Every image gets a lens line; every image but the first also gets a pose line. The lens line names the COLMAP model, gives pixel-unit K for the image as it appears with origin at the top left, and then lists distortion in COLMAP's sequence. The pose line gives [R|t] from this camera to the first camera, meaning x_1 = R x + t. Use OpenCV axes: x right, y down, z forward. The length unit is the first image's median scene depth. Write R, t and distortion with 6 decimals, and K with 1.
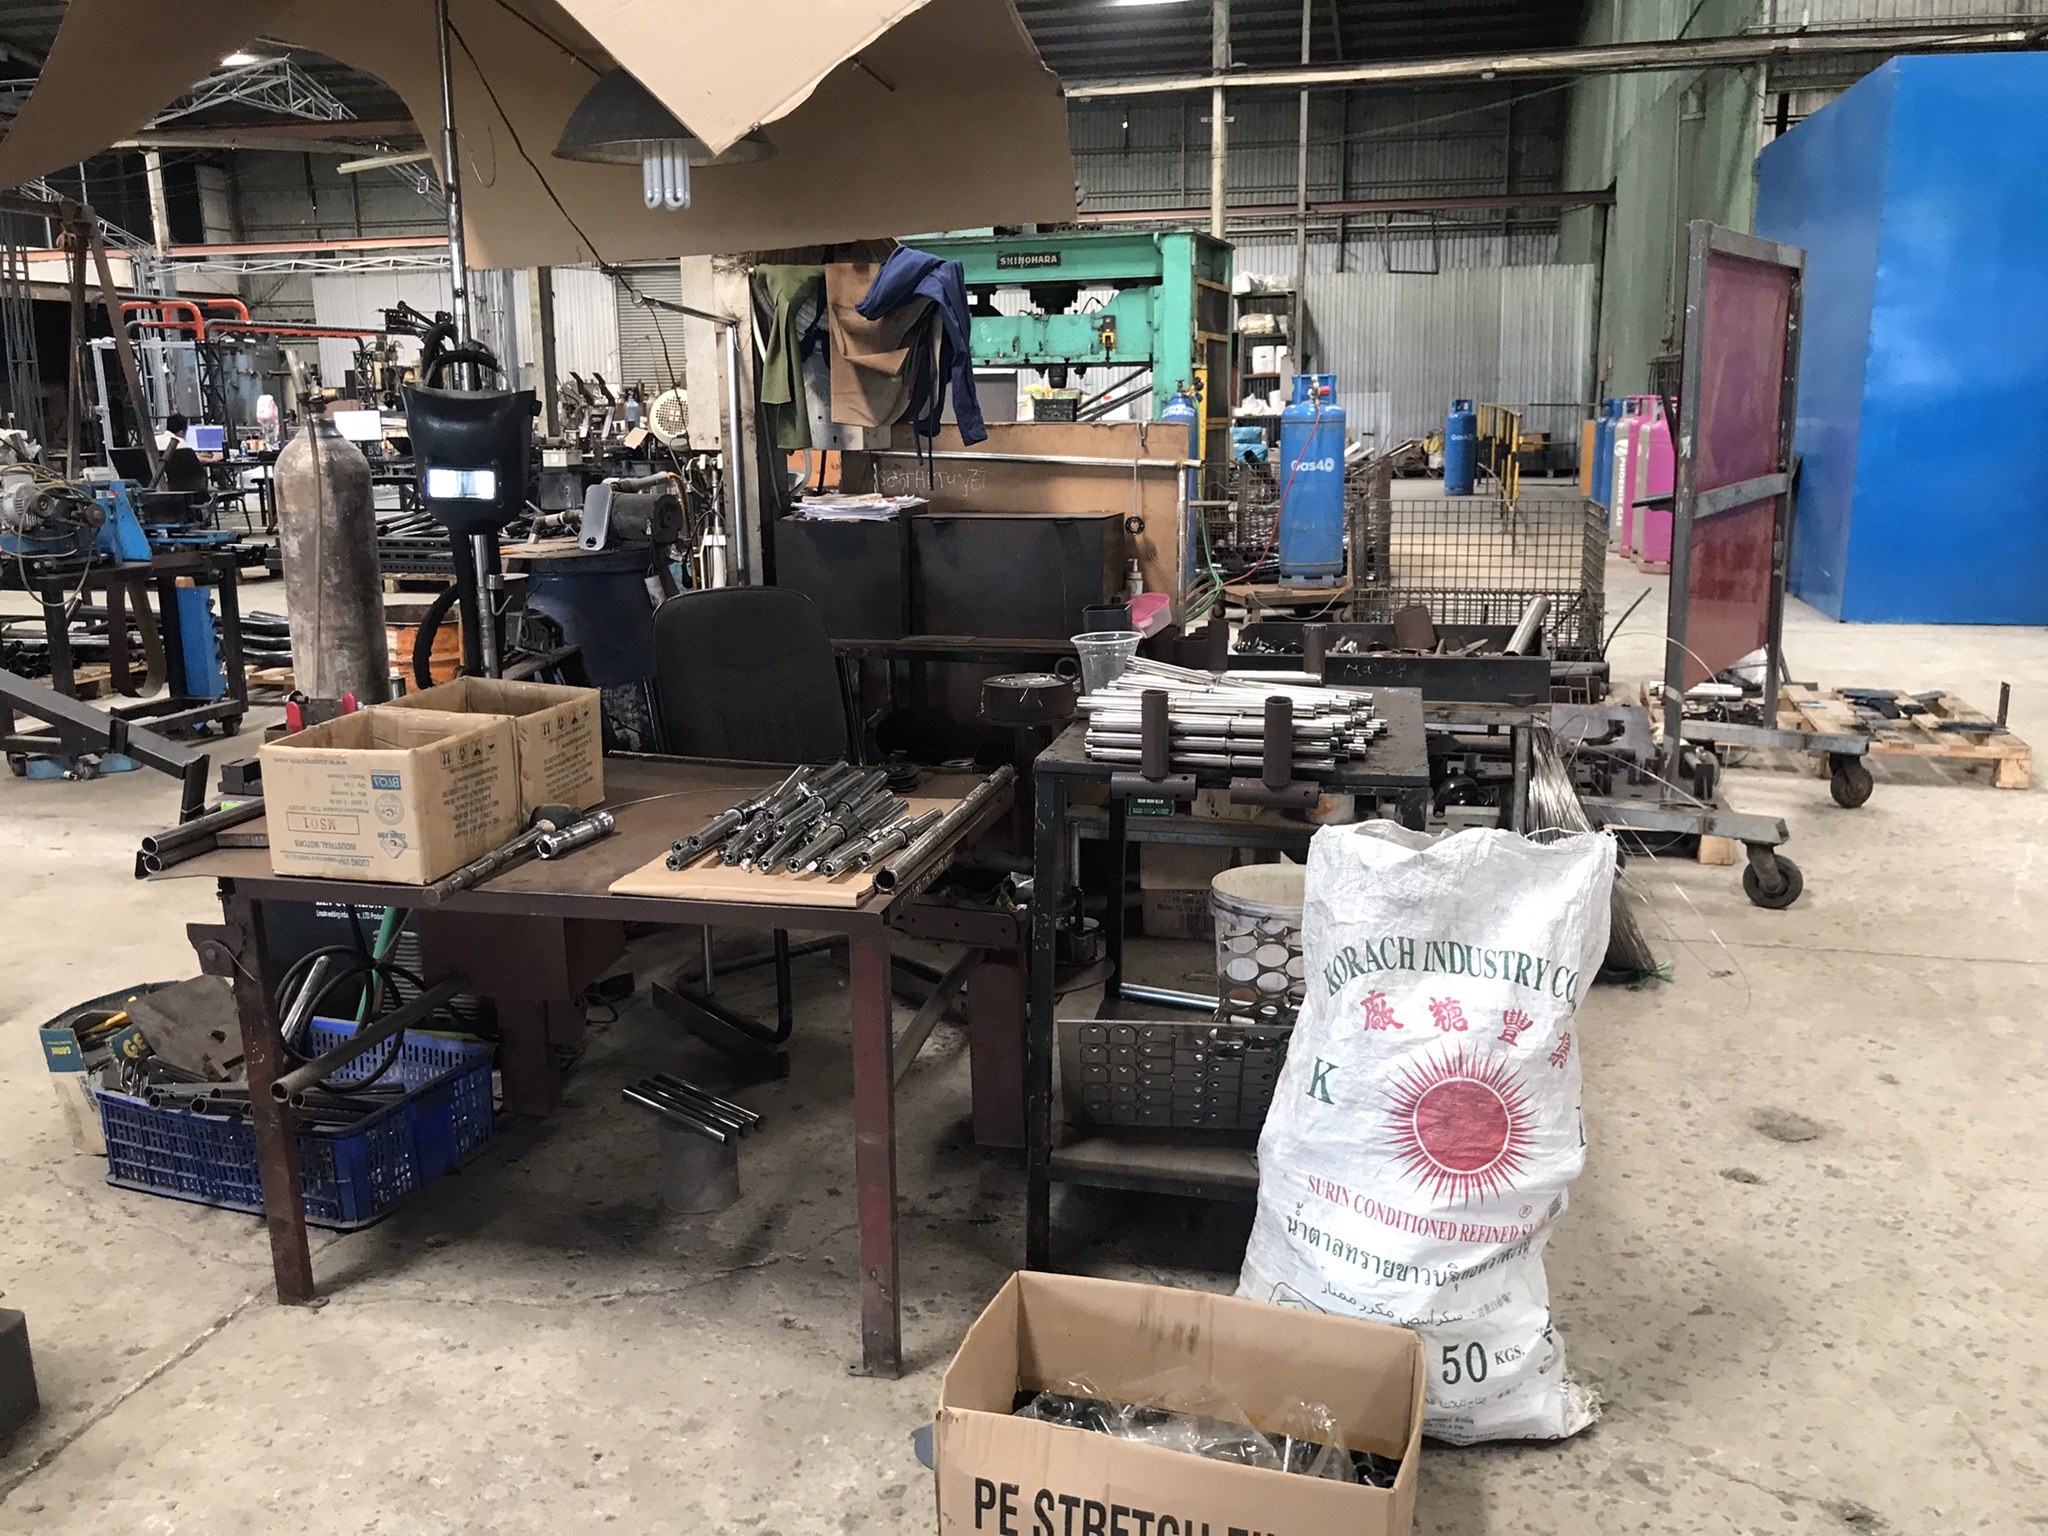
lens RADIAL K [[1674.0, 0, 1023.4], [0, 1674.0, 762.7], [0, 0, 1]] dist [0.015002, -0.012647]
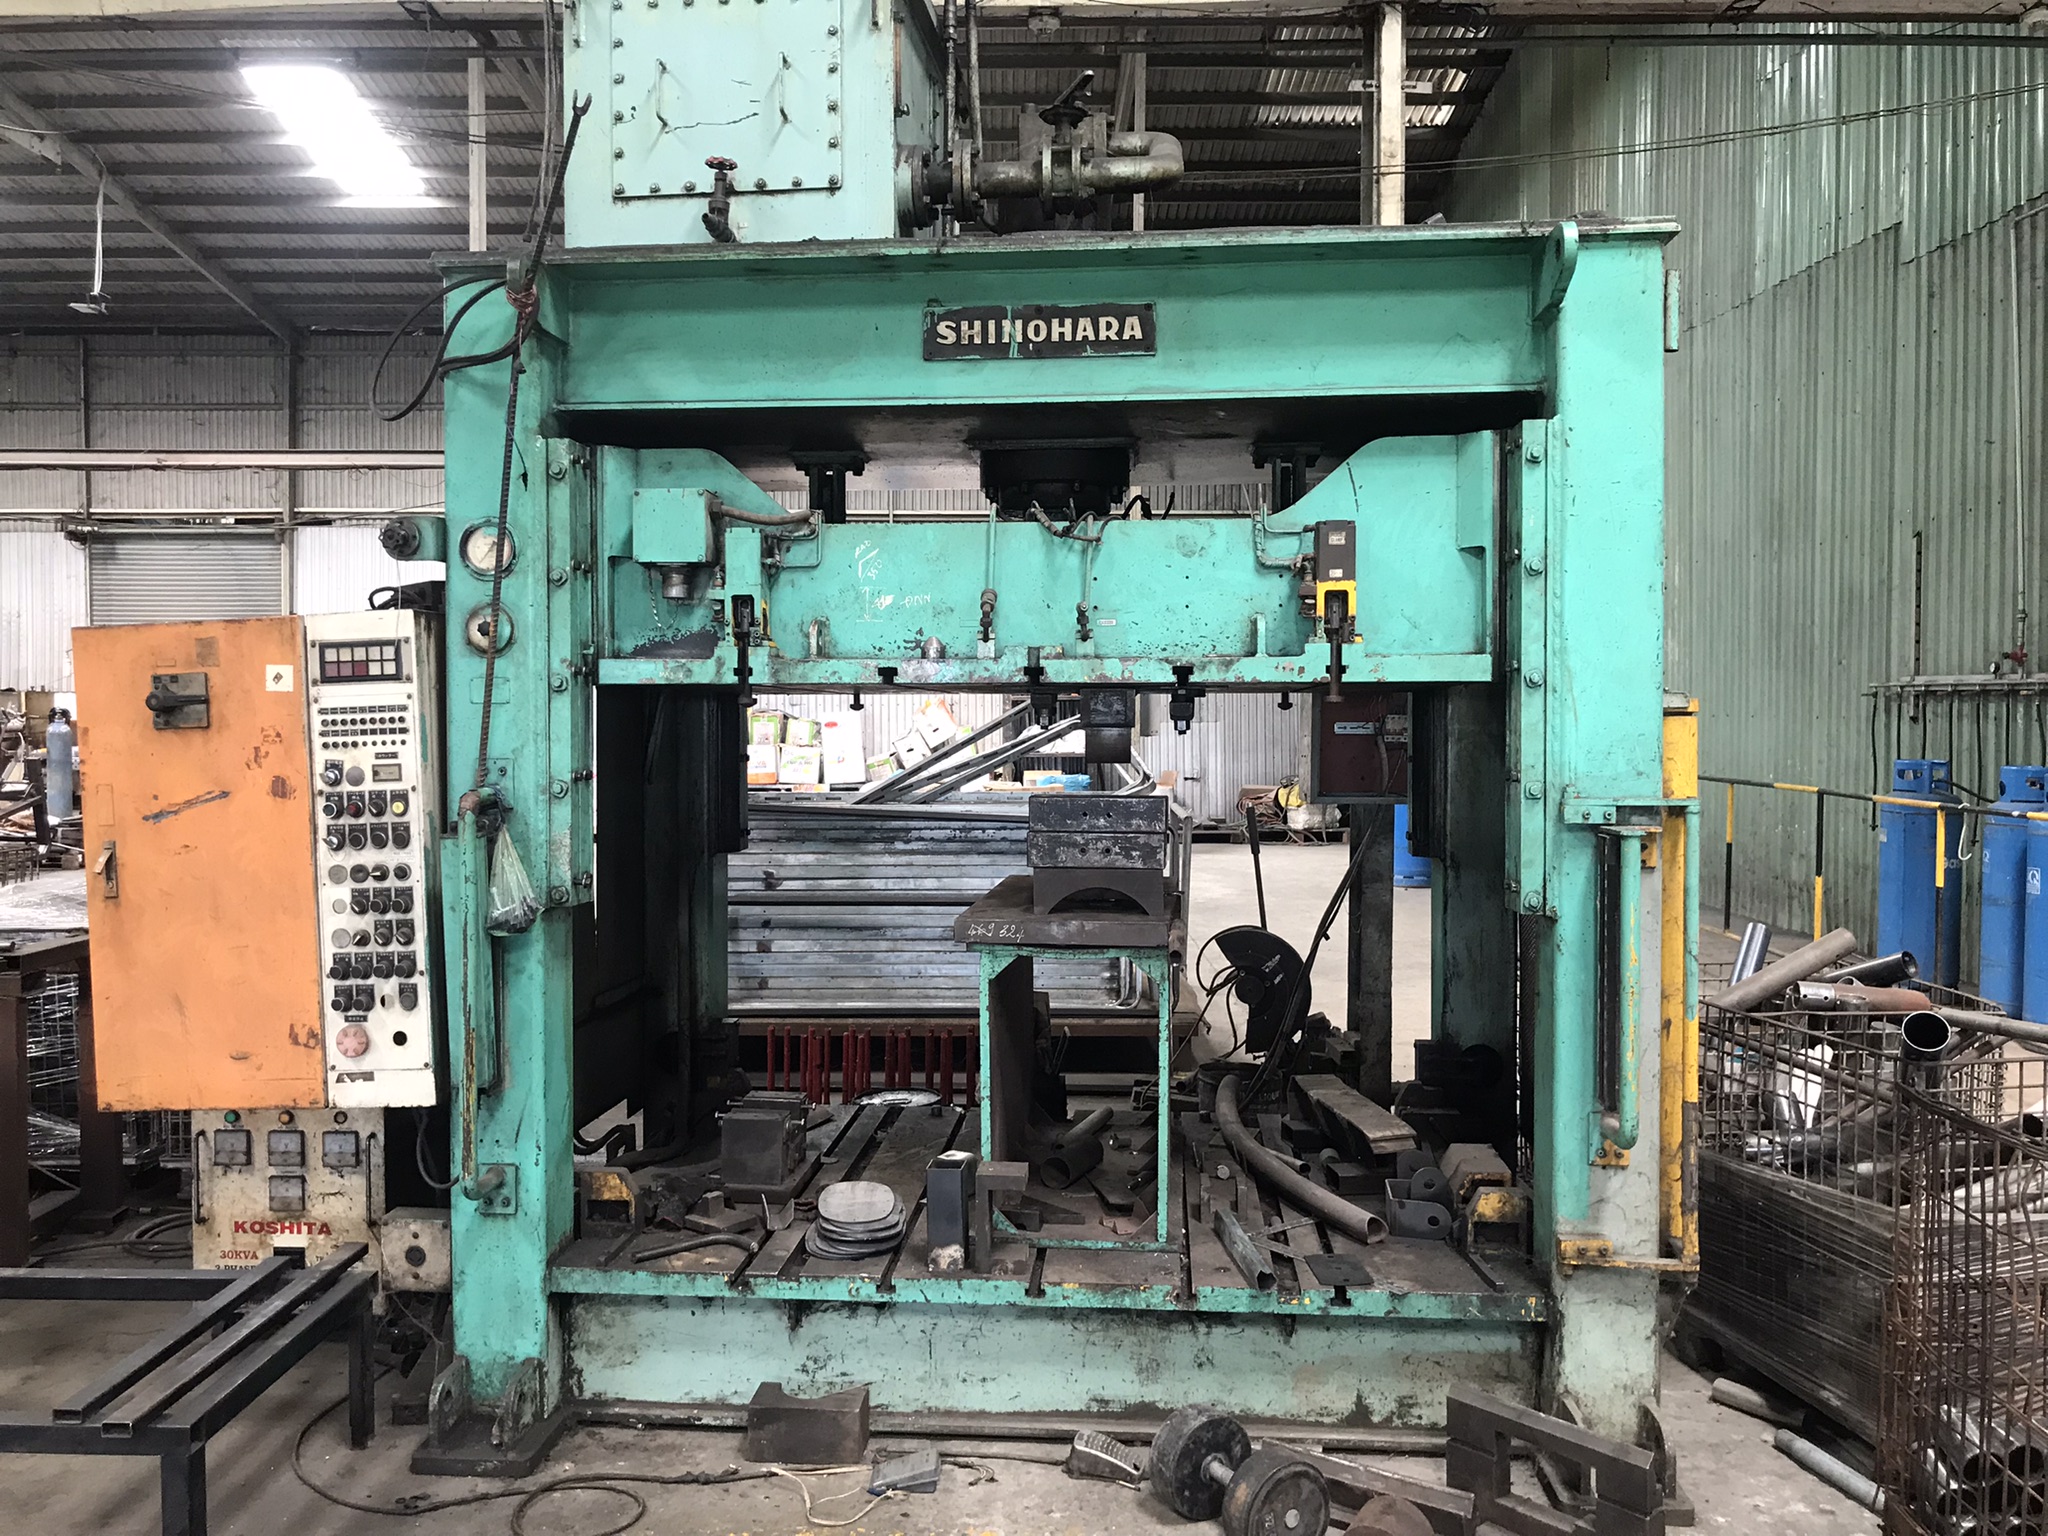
lens RADIAL K [[1674.0, 0, 1019.3], [0, 1674.0, 772.2], [0, 0, 1]] dist [0.015002, -0.012647]
pose [[0.971142, -0.002215, 0.238491, -0.068240], [0.044089, 0.984390, -0.170388, -0.176389], [-0.234391, 0.175986, 0.956080, 0.737309]]
